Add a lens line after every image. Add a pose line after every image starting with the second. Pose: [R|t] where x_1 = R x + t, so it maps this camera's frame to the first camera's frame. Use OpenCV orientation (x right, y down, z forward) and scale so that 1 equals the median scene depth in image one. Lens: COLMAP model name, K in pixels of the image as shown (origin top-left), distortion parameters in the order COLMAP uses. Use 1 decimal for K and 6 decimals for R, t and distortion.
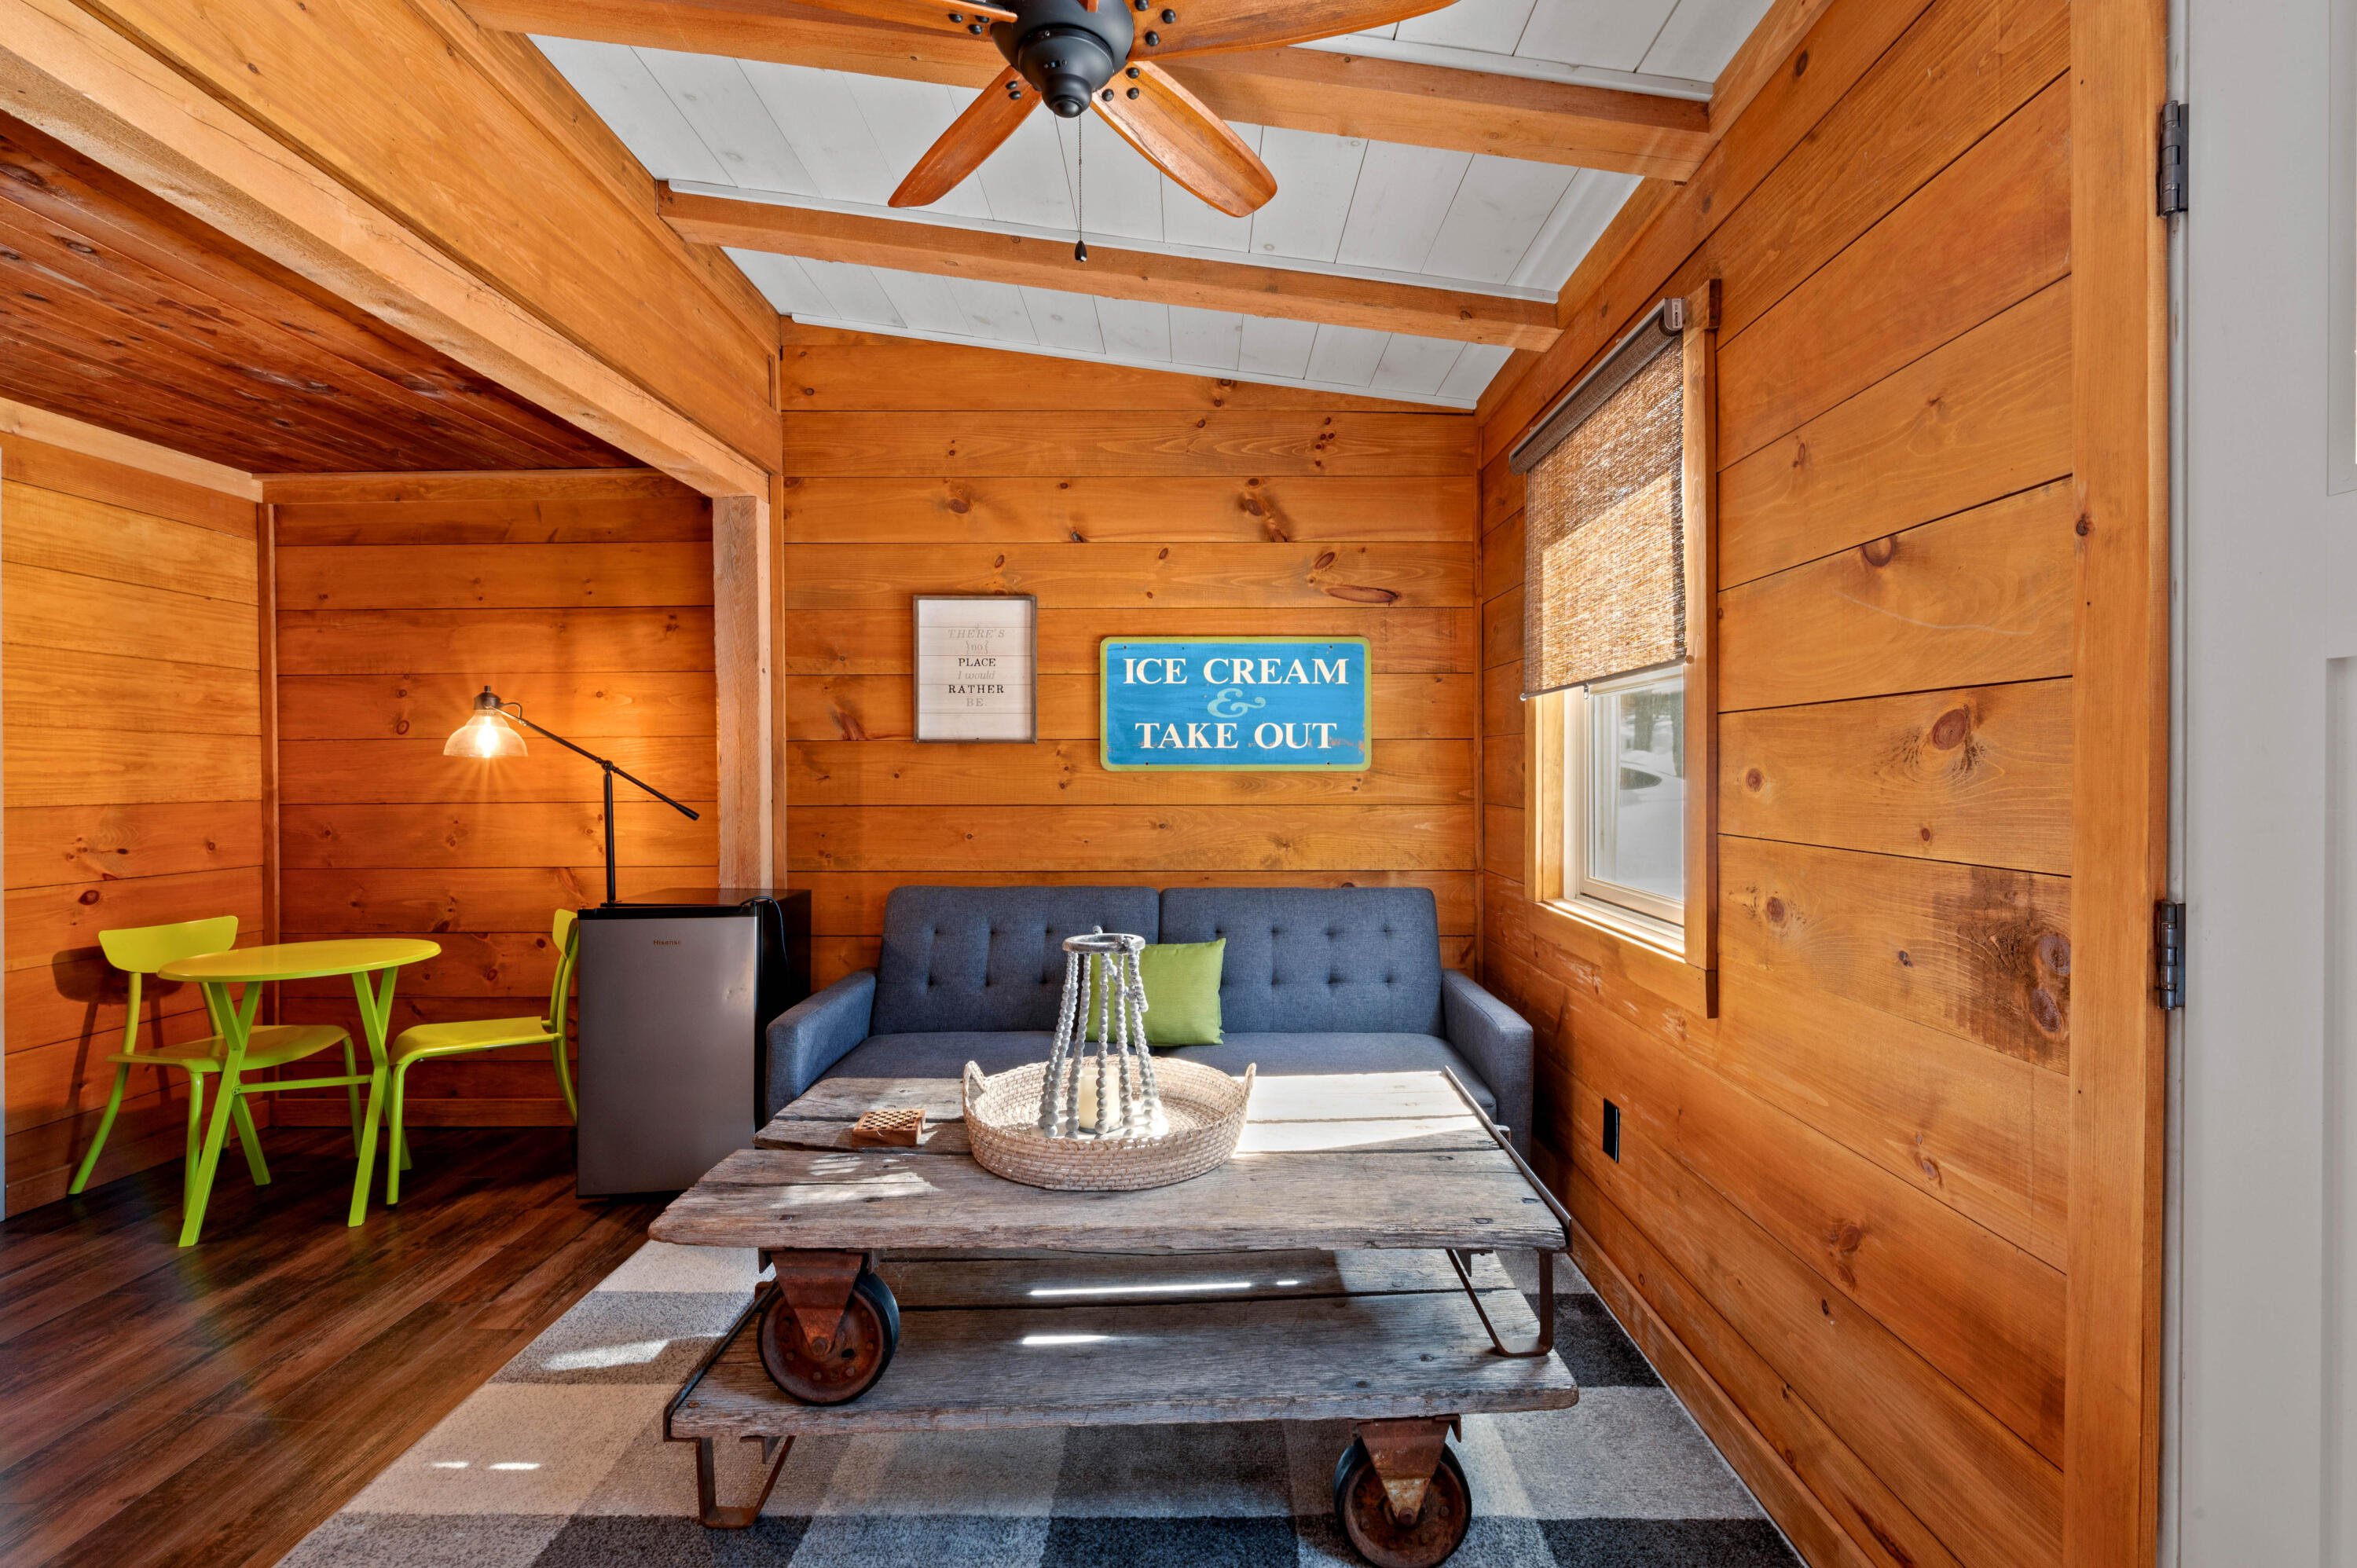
lens RADIAL K [[1045.2, 0, 1191.7], [0, 1045.2, 775.0], [0, 0, 1]] dist [0.006374, 0.002145]
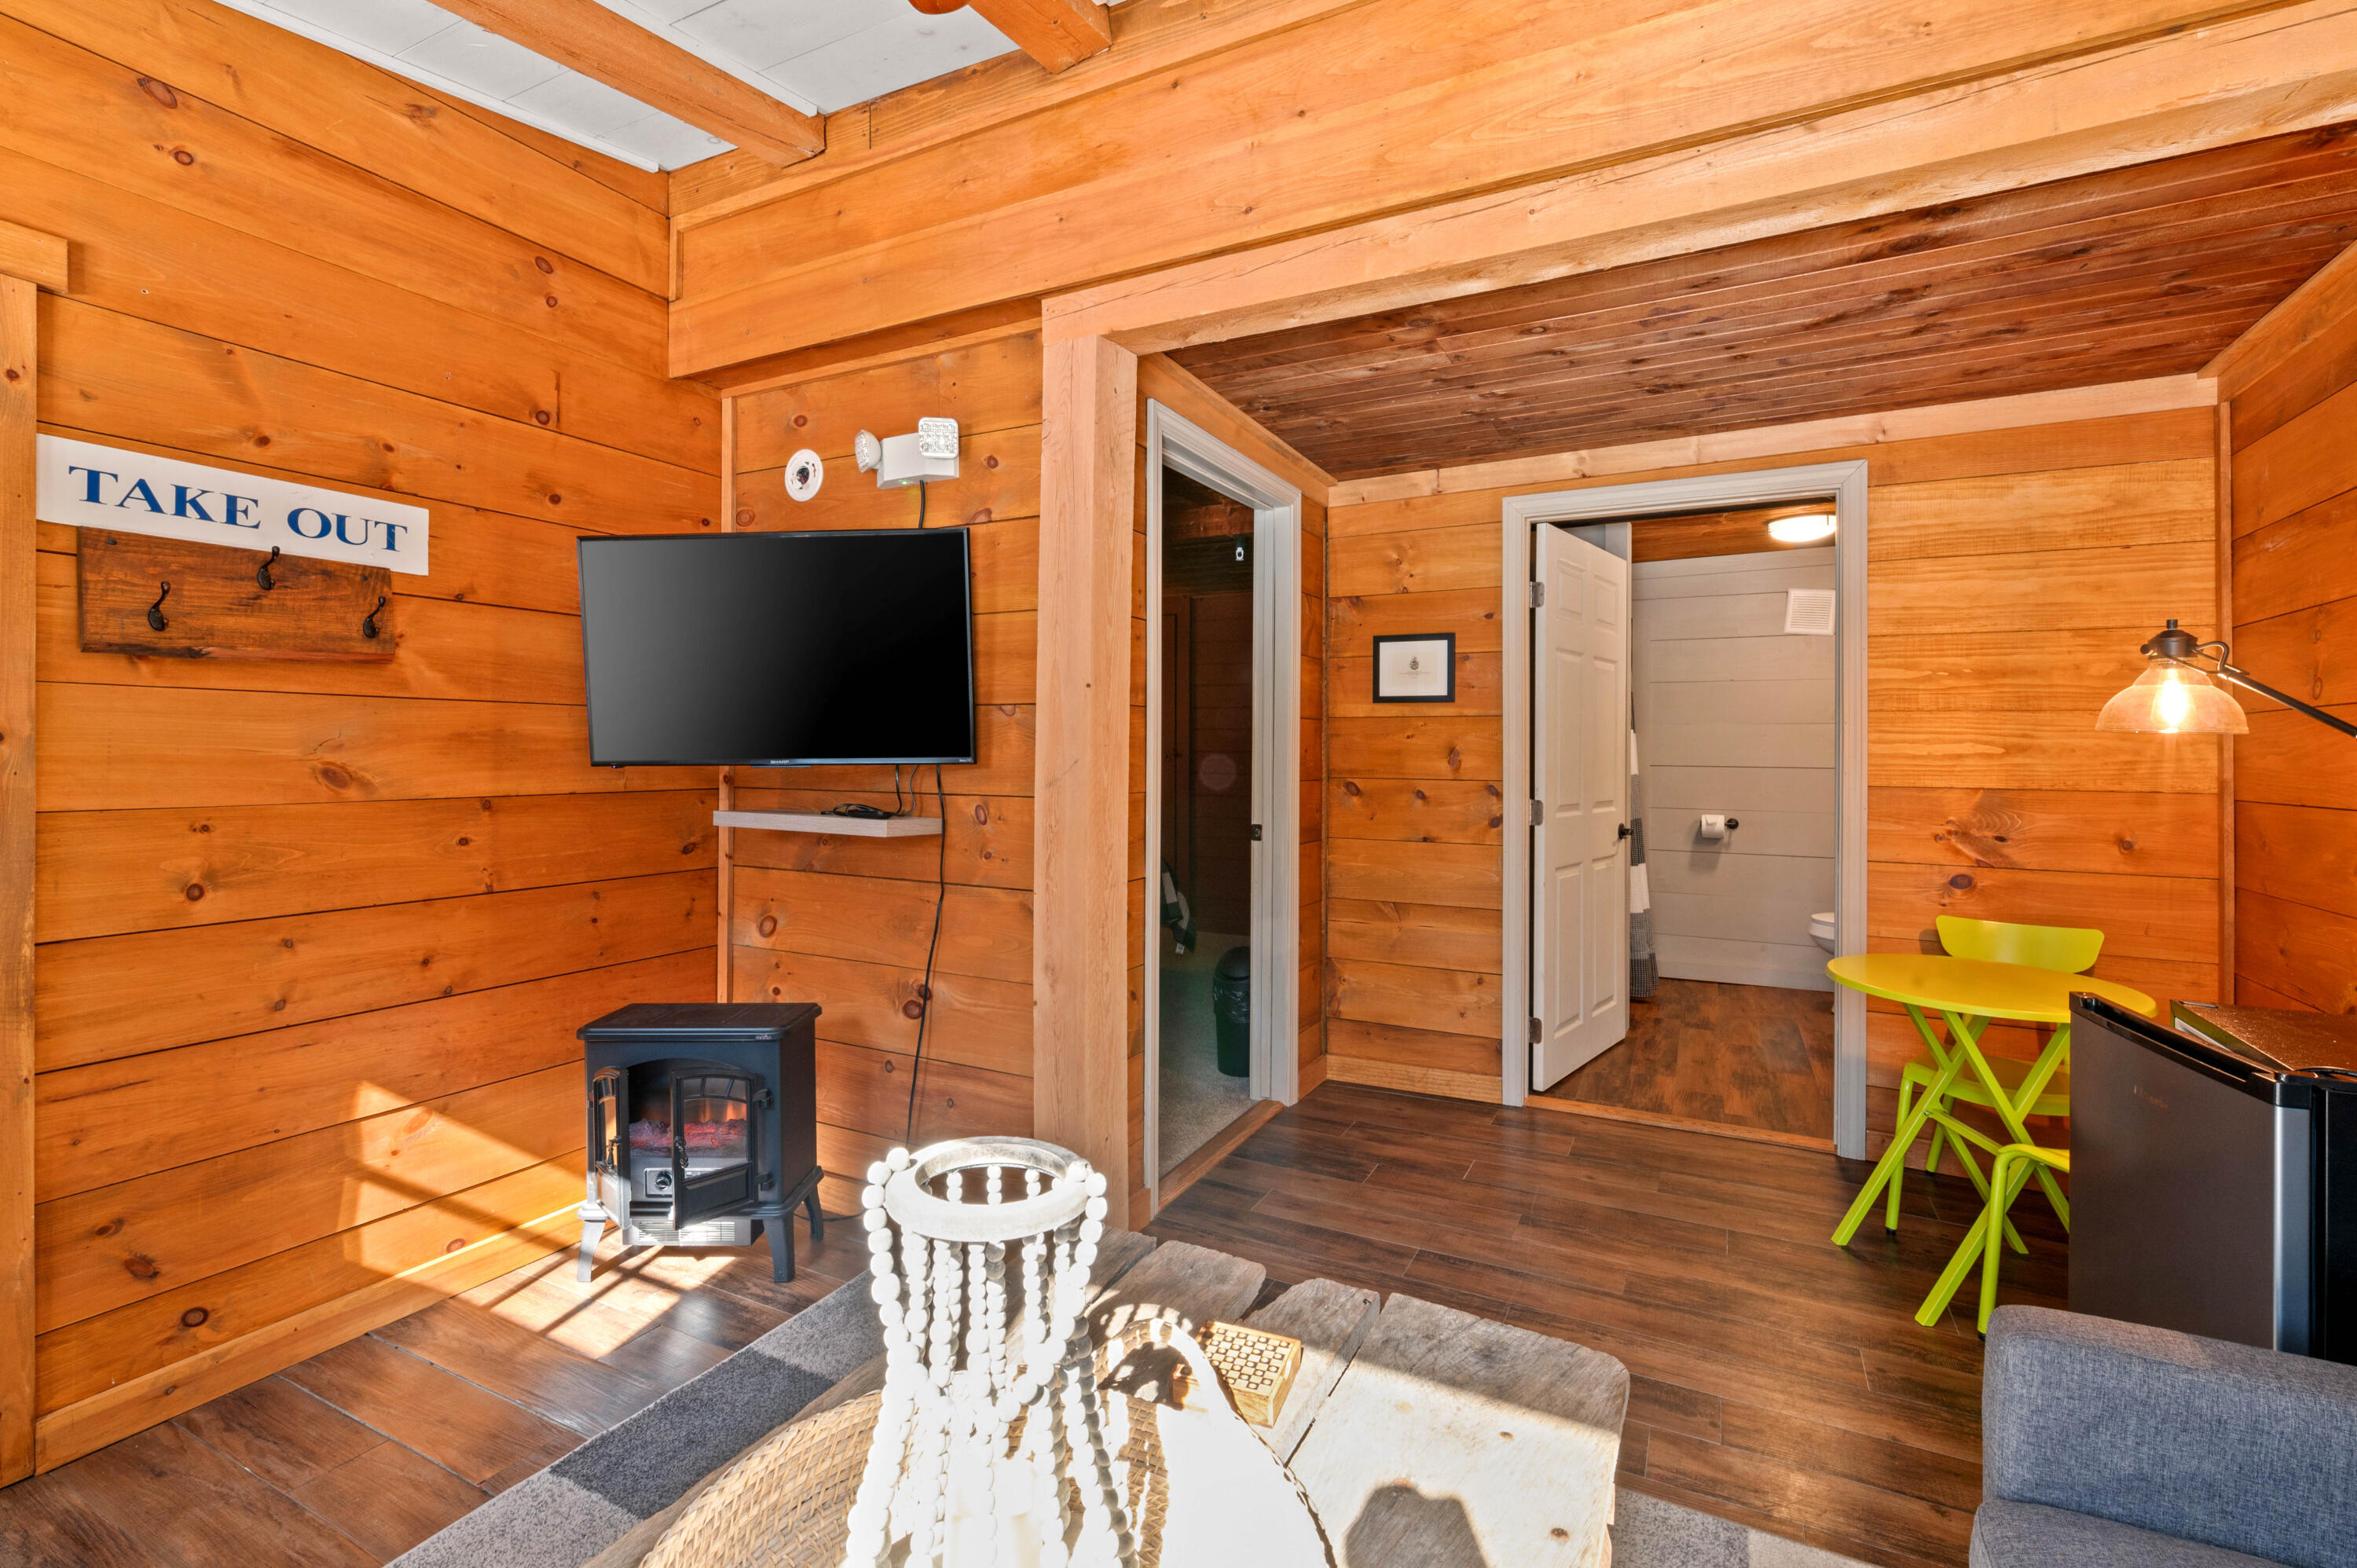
lens RADIAL K [[1045.2, 0, 1185.4], [0, 1045.2, 748.9], [0, 0, 1]] dist [0.006374, 0.002145]
pose [[-0.445521, 0.000358, -0.895271, 0.153061], [-0.010720, 0.999926, 0.005735, -0.005843], [0.895207, 0.012153, -0.445485, 0.771003]]
